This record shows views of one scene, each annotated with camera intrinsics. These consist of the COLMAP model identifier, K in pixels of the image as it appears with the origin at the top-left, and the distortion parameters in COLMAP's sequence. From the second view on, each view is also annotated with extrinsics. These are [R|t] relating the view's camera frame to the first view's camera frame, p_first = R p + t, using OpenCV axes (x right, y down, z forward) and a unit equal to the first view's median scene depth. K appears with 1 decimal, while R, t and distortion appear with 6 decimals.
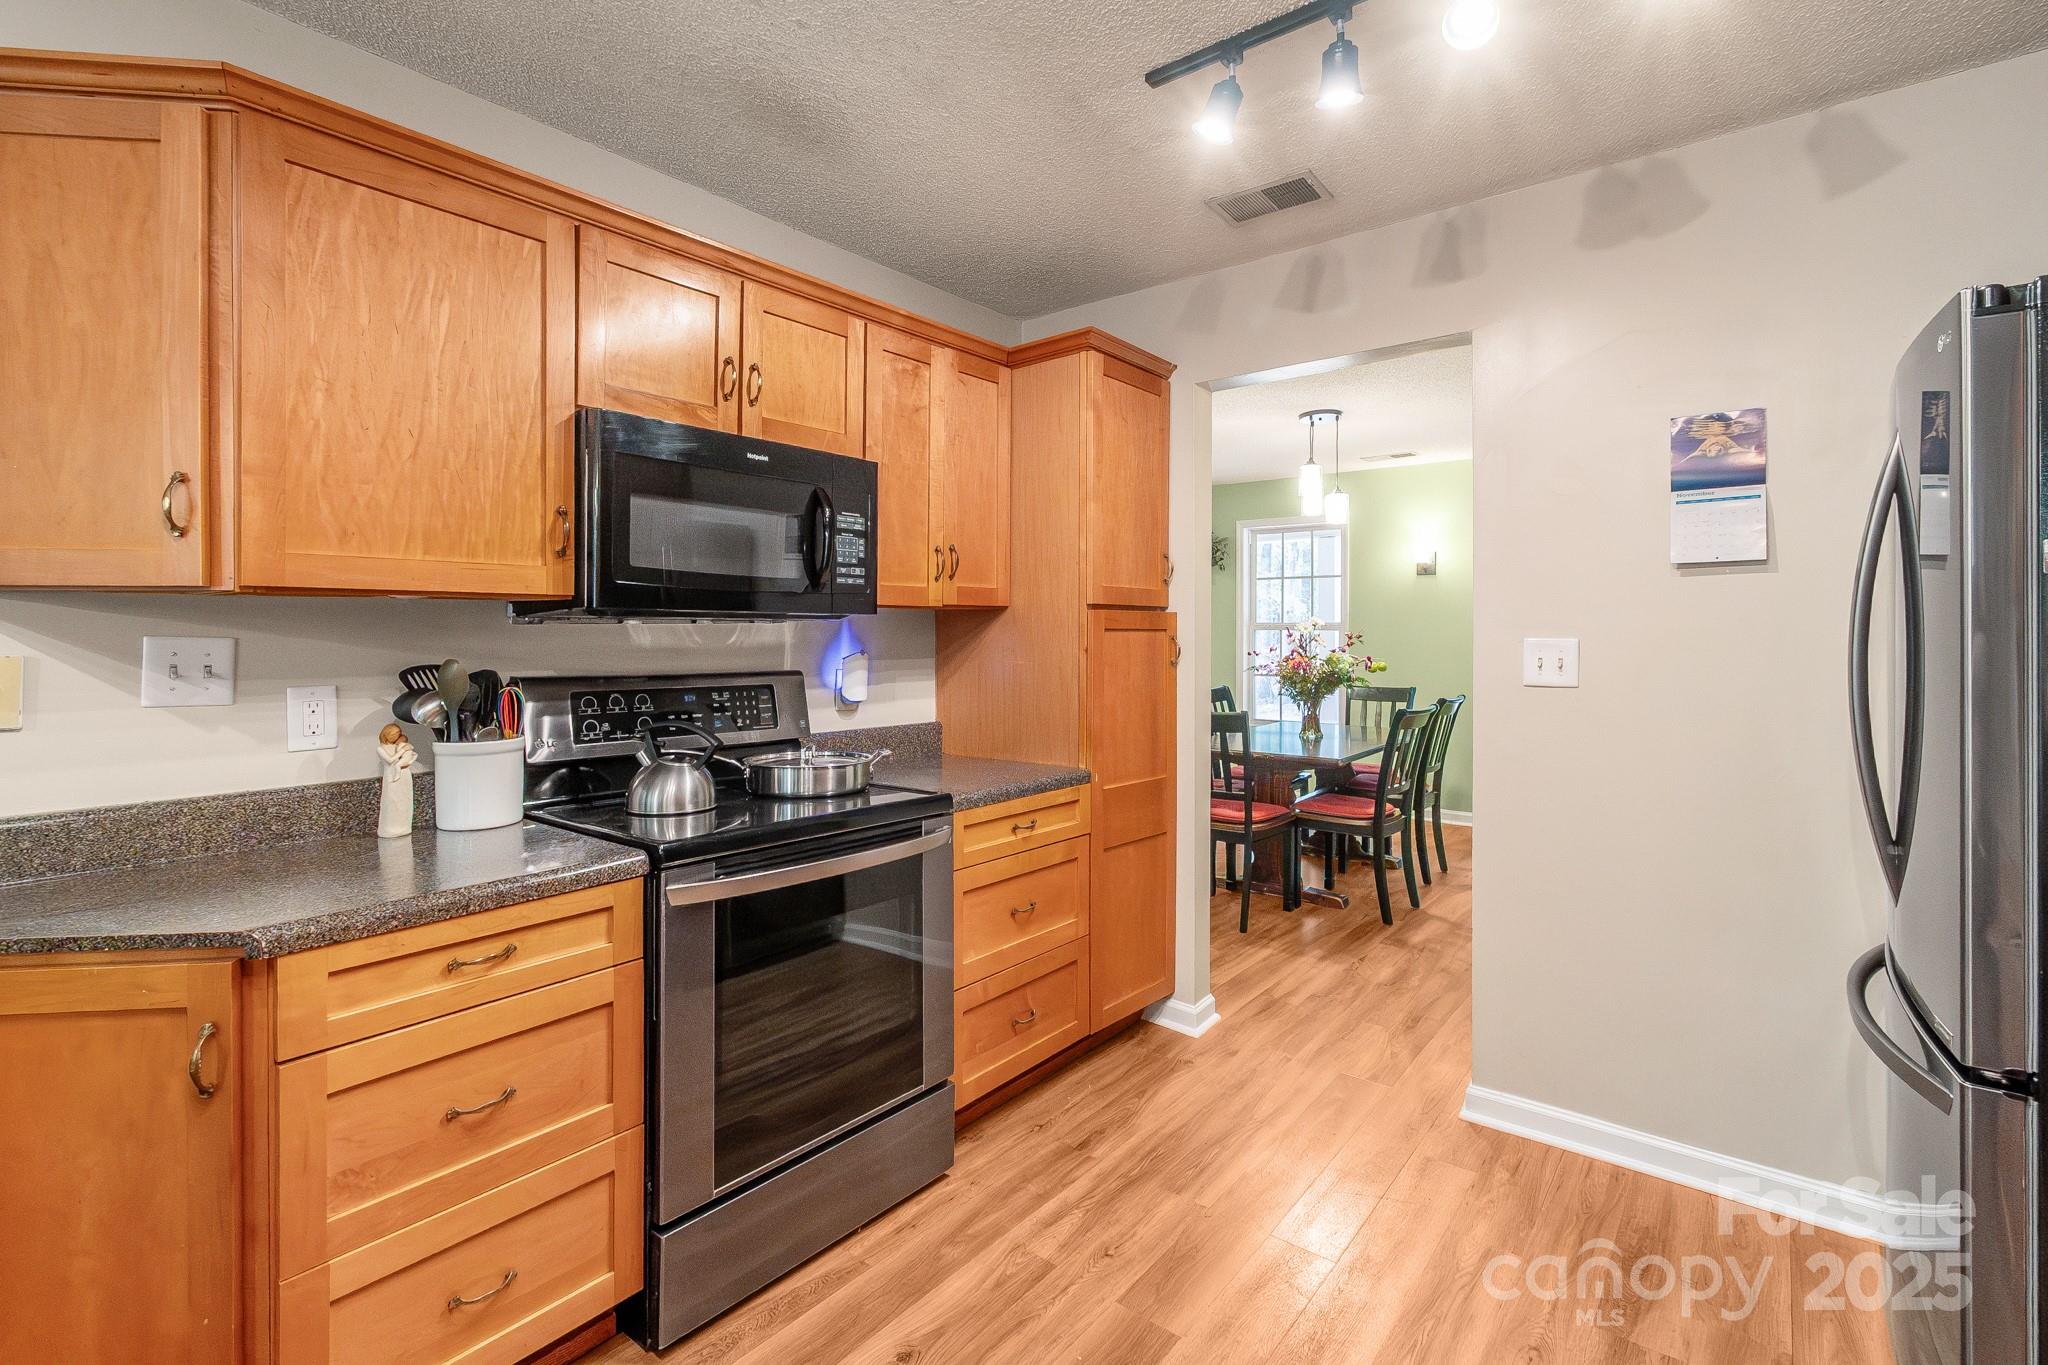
lens RADIAL K [[944.0, 0, 1015.3], [0, 944.0, 630.7], [0, 0, 1]] dist [0.001905, -0.000202]
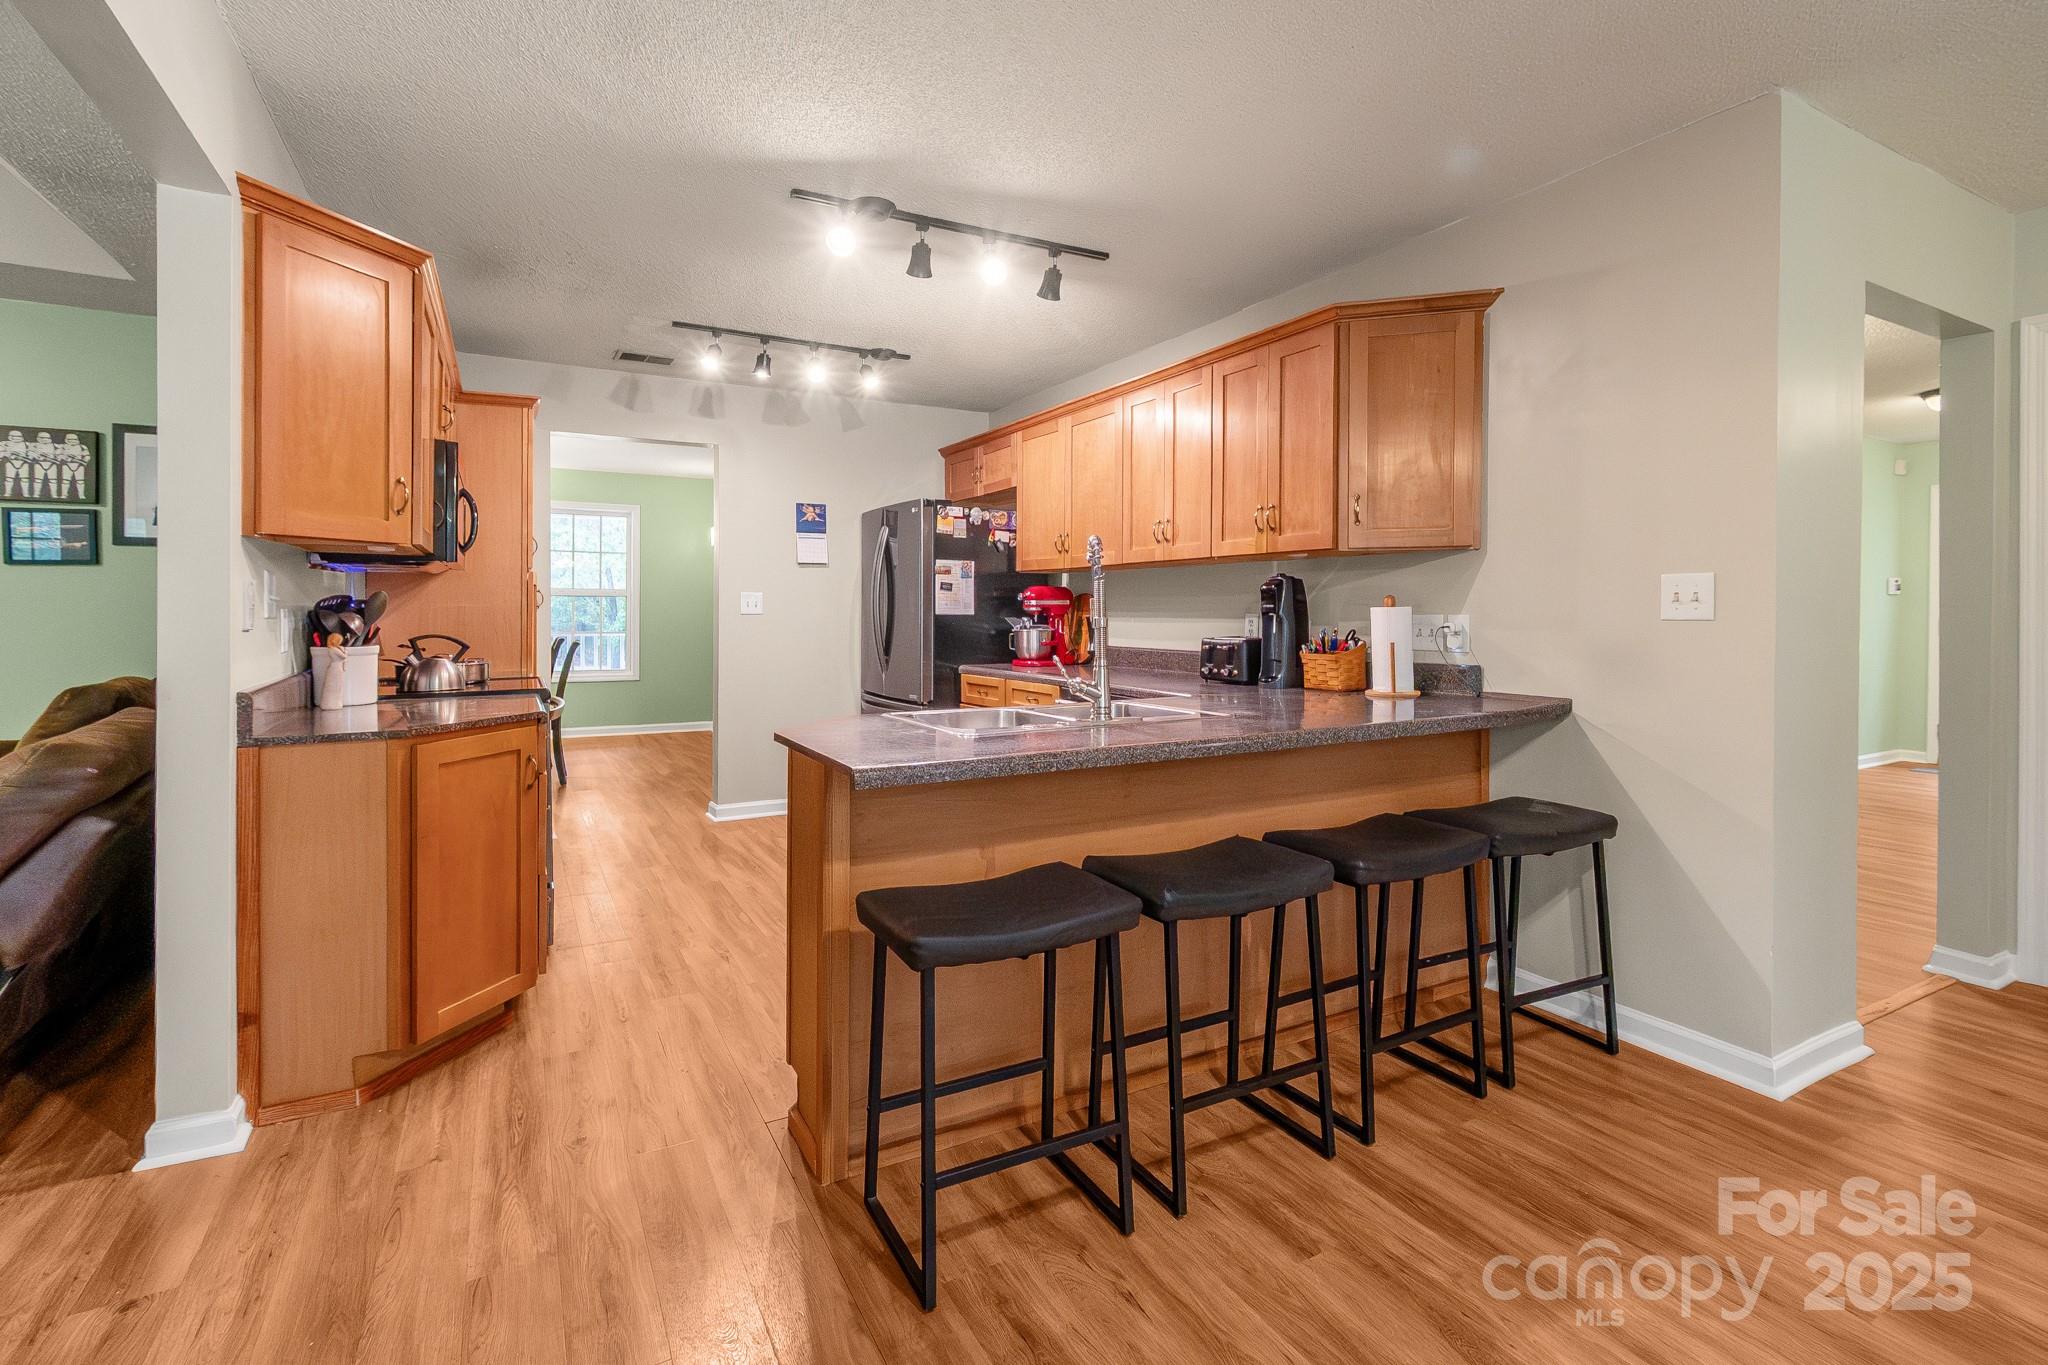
lens RADIAL K [[944.0, 0, 1015.3], [0, 944.0, 630.7], [0, 0, 1]] dist [0.001905, -0.000202]
pose [[0.388774, -0.019877, 0.921118, -1.346007], [-0.005401, 0.999701, 0.023853, 0.044191], [-0.921317, -0.014249, 0.388551, -0.475665]]
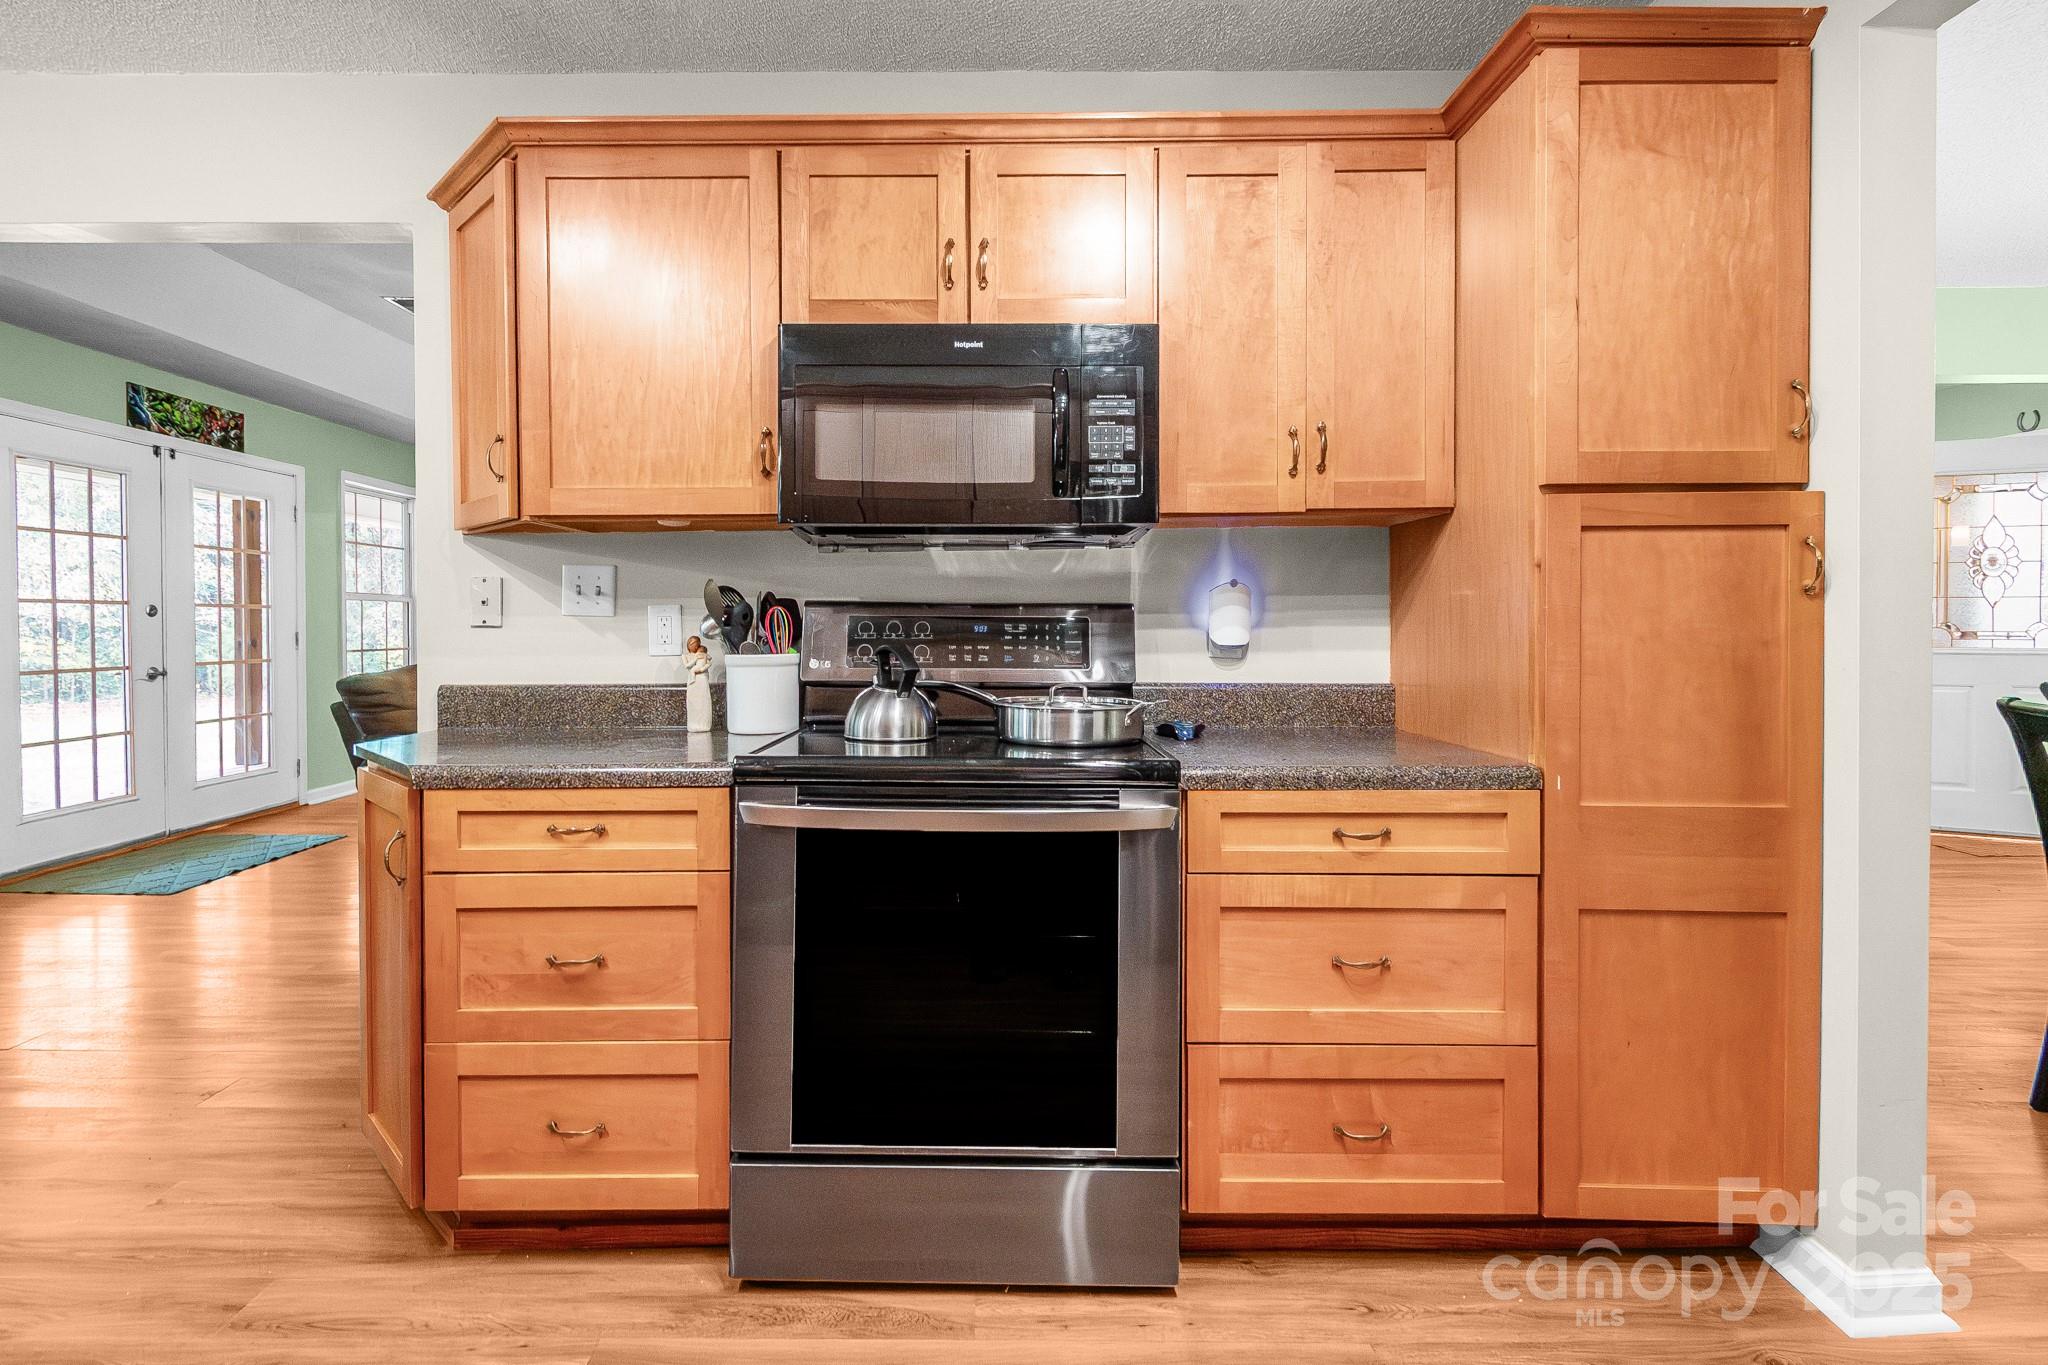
lens RADIAL K [[949.0, 0, 975.4], [0, 949.0, 625.1], [0, 0, 1]] dist [0.003012, -0.000115]
pose [[0.625557, 0.001496, -0.780177, 0.395225], [0.005127, 0.999969, 0.006029, 0.065645], [0.780162, -0.007772, 0.625530, 0.438114]]
